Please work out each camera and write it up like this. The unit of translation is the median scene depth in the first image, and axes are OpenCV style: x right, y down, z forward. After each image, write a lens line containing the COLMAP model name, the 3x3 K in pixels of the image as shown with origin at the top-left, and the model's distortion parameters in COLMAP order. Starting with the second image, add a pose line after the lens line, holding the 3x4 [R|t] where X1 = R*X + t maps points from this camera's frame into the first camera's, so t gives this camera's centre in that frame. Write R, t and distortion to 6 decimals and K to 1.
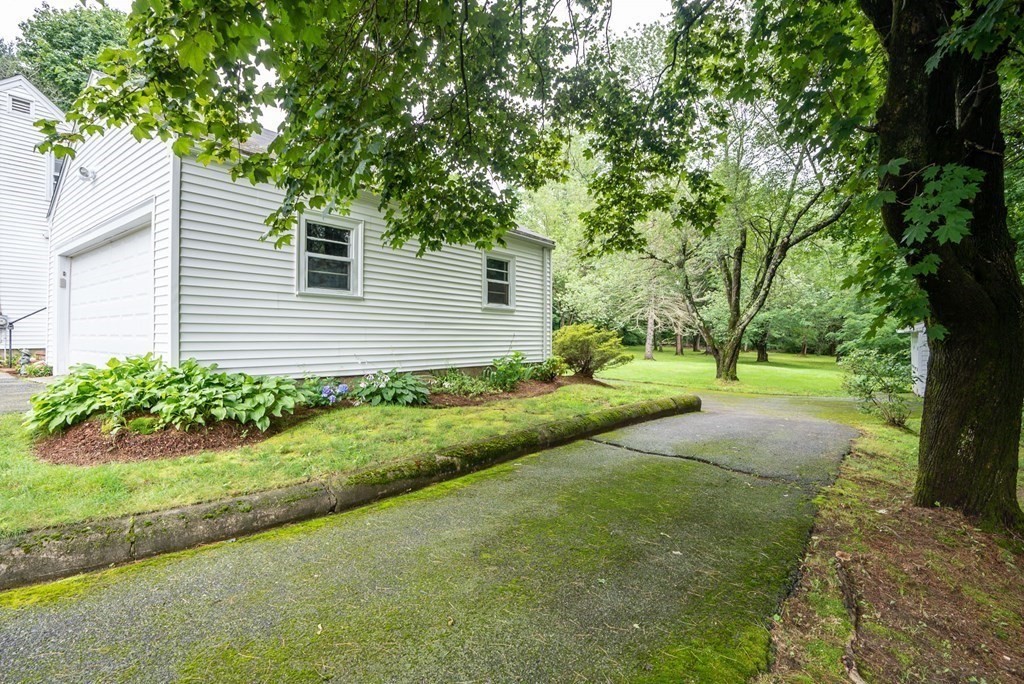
lens RADIAL K [[477.0, 0, 512.0], [0, 477.0, 342.0], [0, 0, 1]] dist [-0.033286, 0.000675]
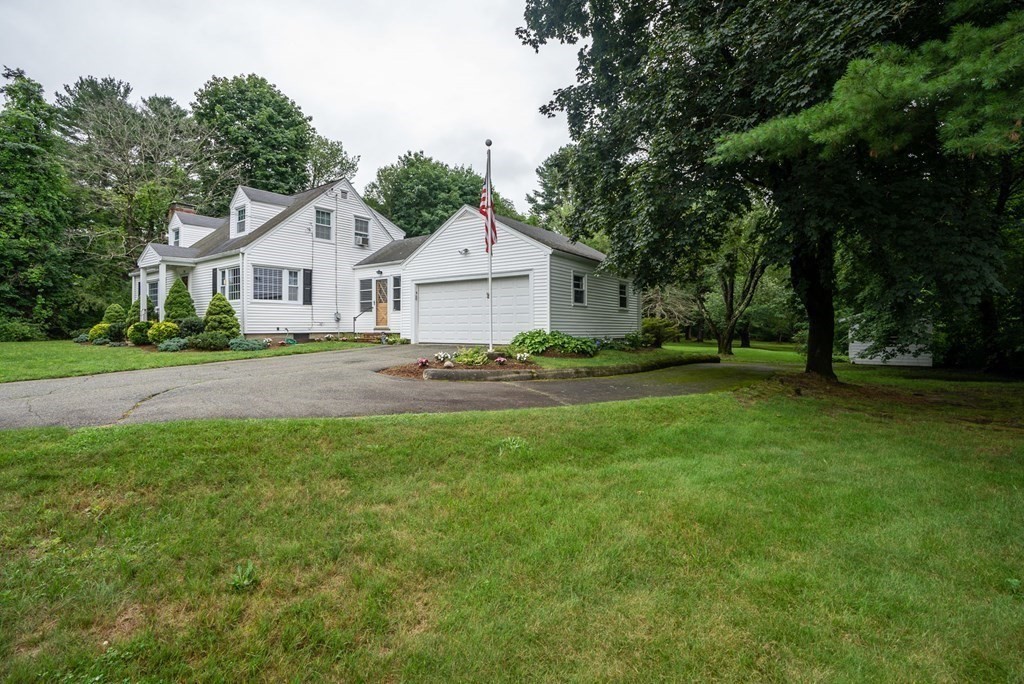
lens RADIAL K [[476.3, 0, 506.5], [0, 476.3, 335.9], [0, 0, 1]] dist [-0.053096, 0.018306]
pose [[0.999642, -0.007368, 0.025709, -0.255902], [0.007362, 0.999973, 0.000298, 0.015586], [-0.025710, -0.000108, 0.999669, -0.434466]]
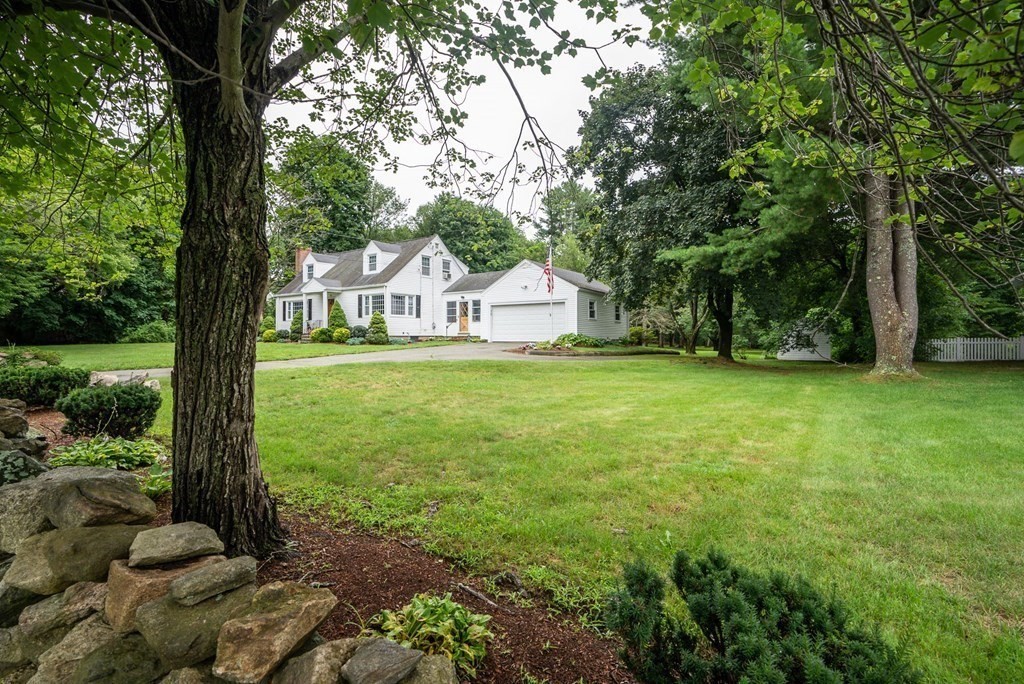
lens RADIAL K [[477.0, 0, 512.0], [0, 477.0, 342.0], [0, 0, 1]] dist [-0.033286, 0.000675]
pose [[0.998566, -0.006430, 0.053145, -0.406603], [0.006864, 0.999945, -0.007981, 0.038929], [-0.053091, 0.008334, 0.998555, -0.957978]]
